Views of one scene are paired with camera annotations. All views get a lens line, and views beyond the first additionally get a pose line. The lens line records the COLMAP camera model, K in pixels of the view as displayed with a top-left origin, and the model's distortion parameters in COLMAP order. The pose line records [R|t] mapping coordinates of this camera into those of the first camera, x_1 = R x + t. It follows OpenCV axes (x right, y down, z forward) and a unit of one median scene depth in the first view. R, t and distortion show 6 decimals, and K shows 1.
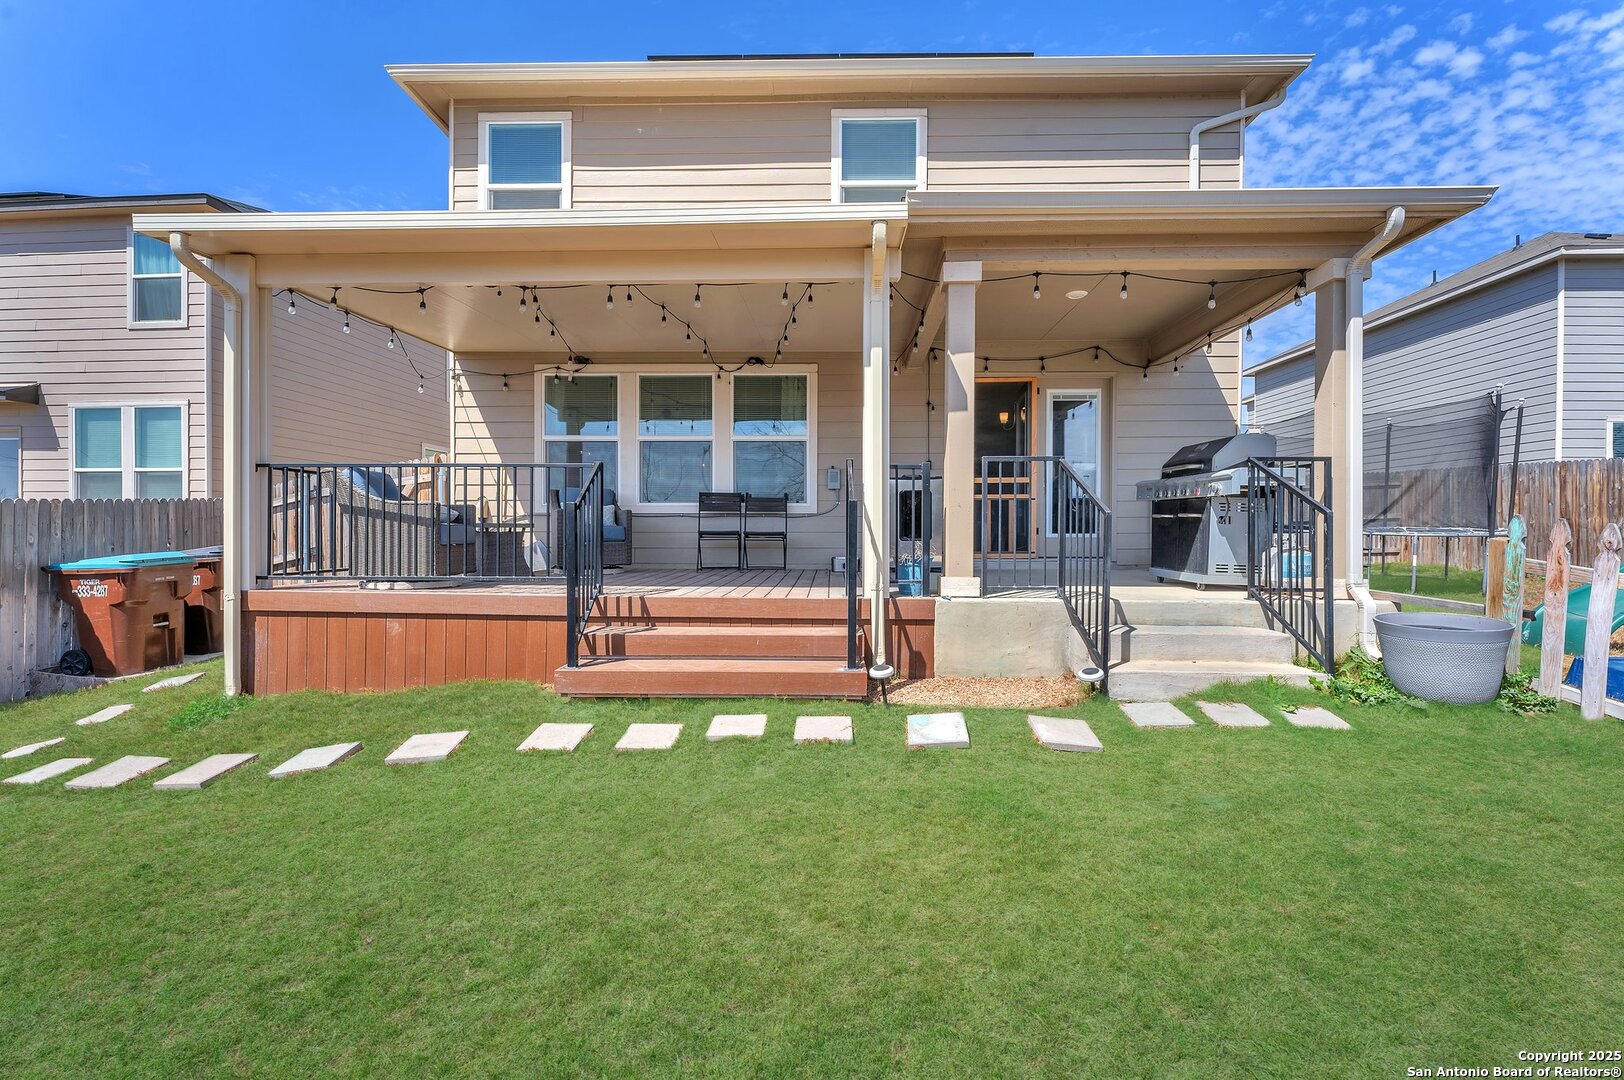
lens RADIAL K [[667.8, 0, 811.3], [0, 667.8, 536.5], [0, 0, 1]] dist [-0.000491, -0.000305]
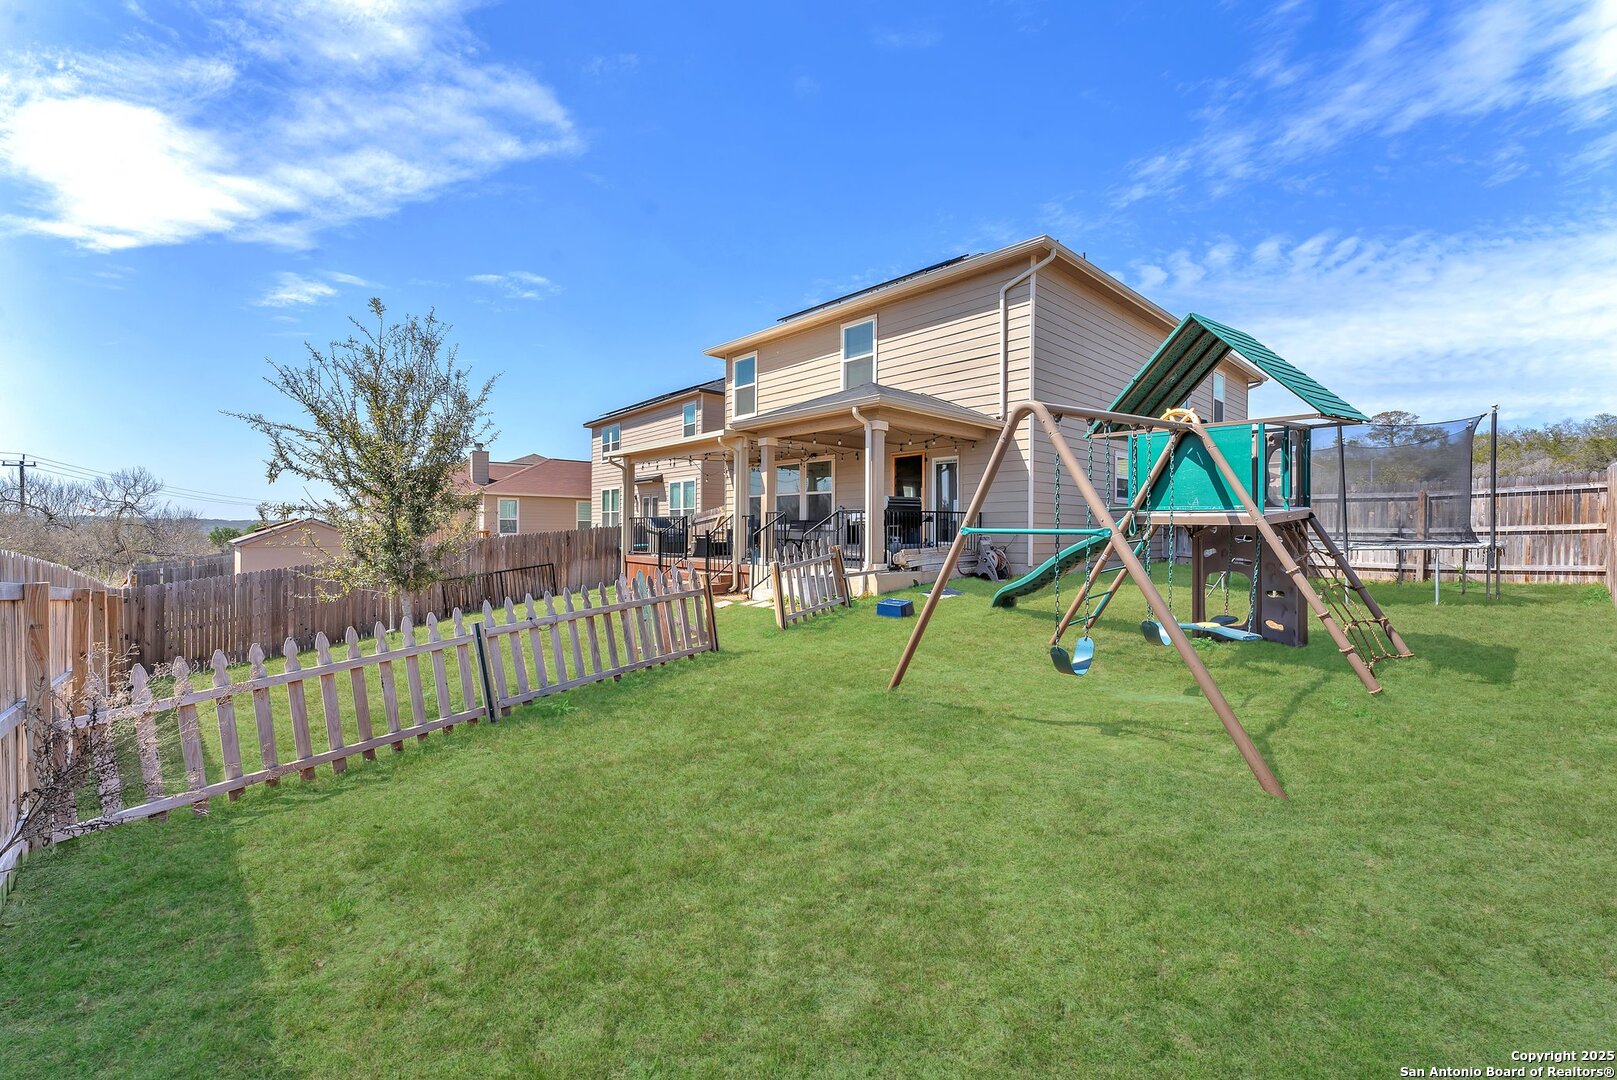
lens RADIAL K [[656.9, 0, 807.1], [0, 656.9, 533.3], [0, 0, 1]] dist [-0.001080, -0.000261]
pose [[0.697977, 0.004651, -0.716105, 1.407061], [-0.009905, 0.999946, -0.003160, -0.019552], [0.716052, 0.009299, 0.697985, -0.431024]]
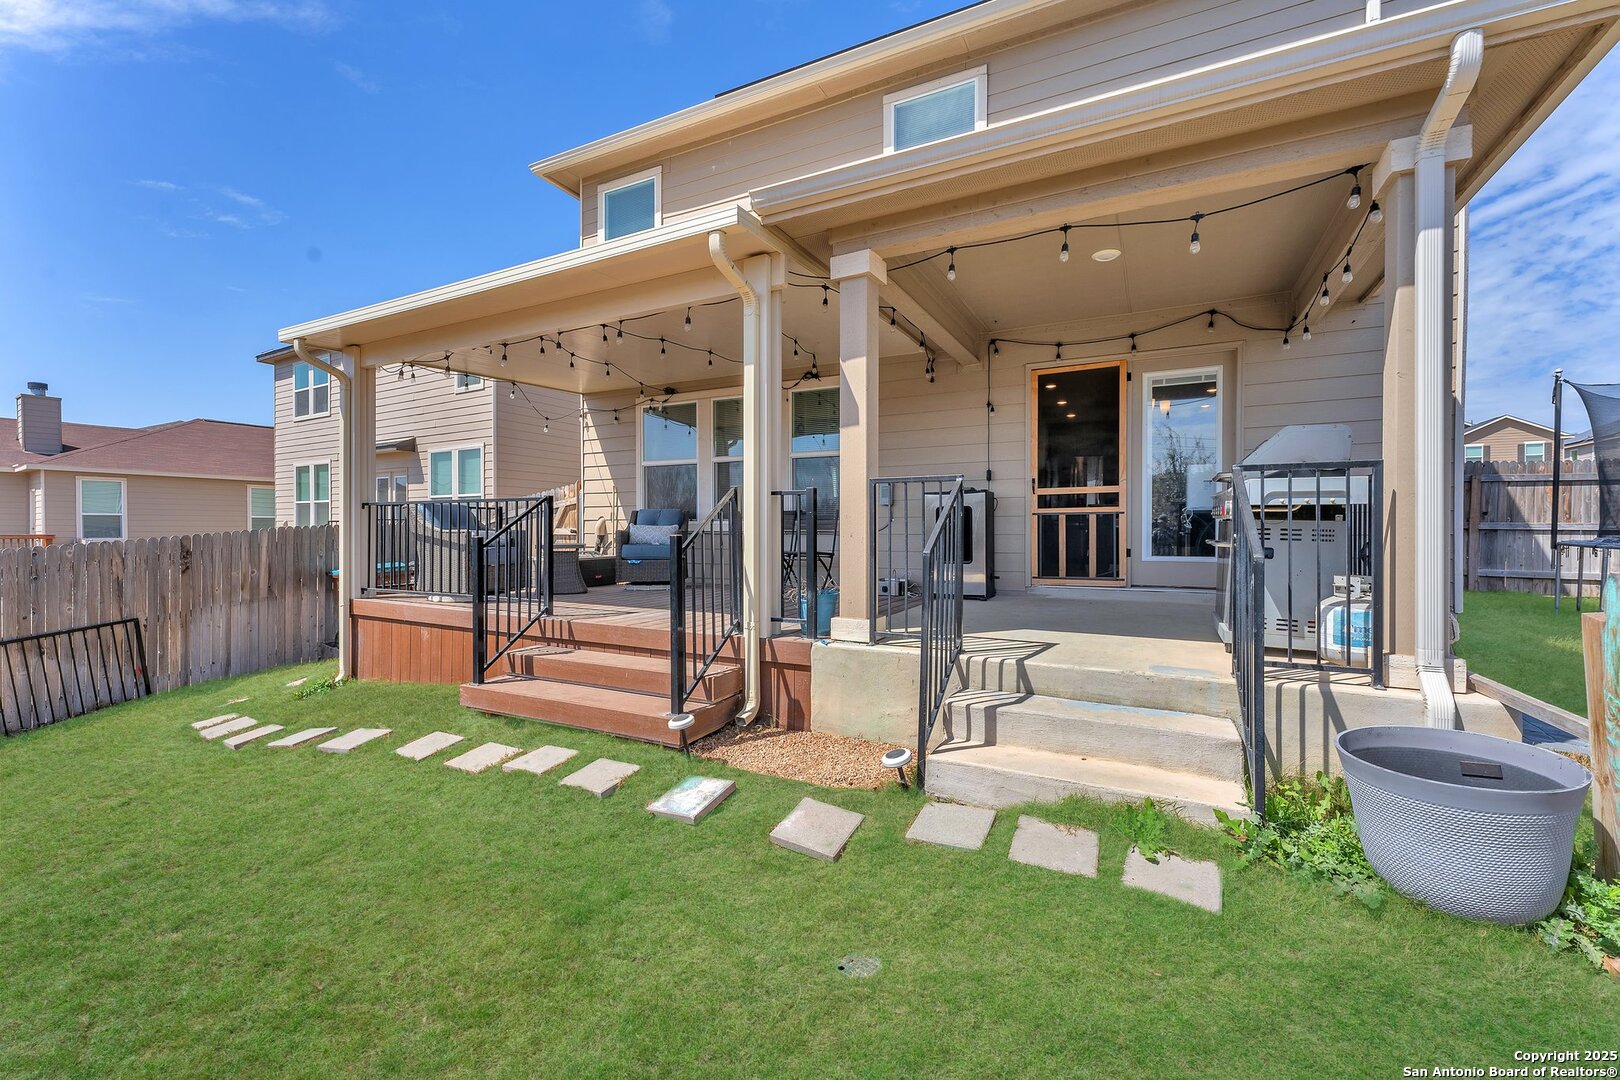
lens RADIAL K [[658.1, 0, 814.6], [0, 658.1, 537.6], [0, 0, 1]] dist [-0.001080, -0.000261]
pose [[0.904295, 0.002247, -0.426903, 0.351105], [-0.000463, 0.999991, 0.004282, -0.030697], [0.426909, -0.003674, 0.904287, 0.134621]]
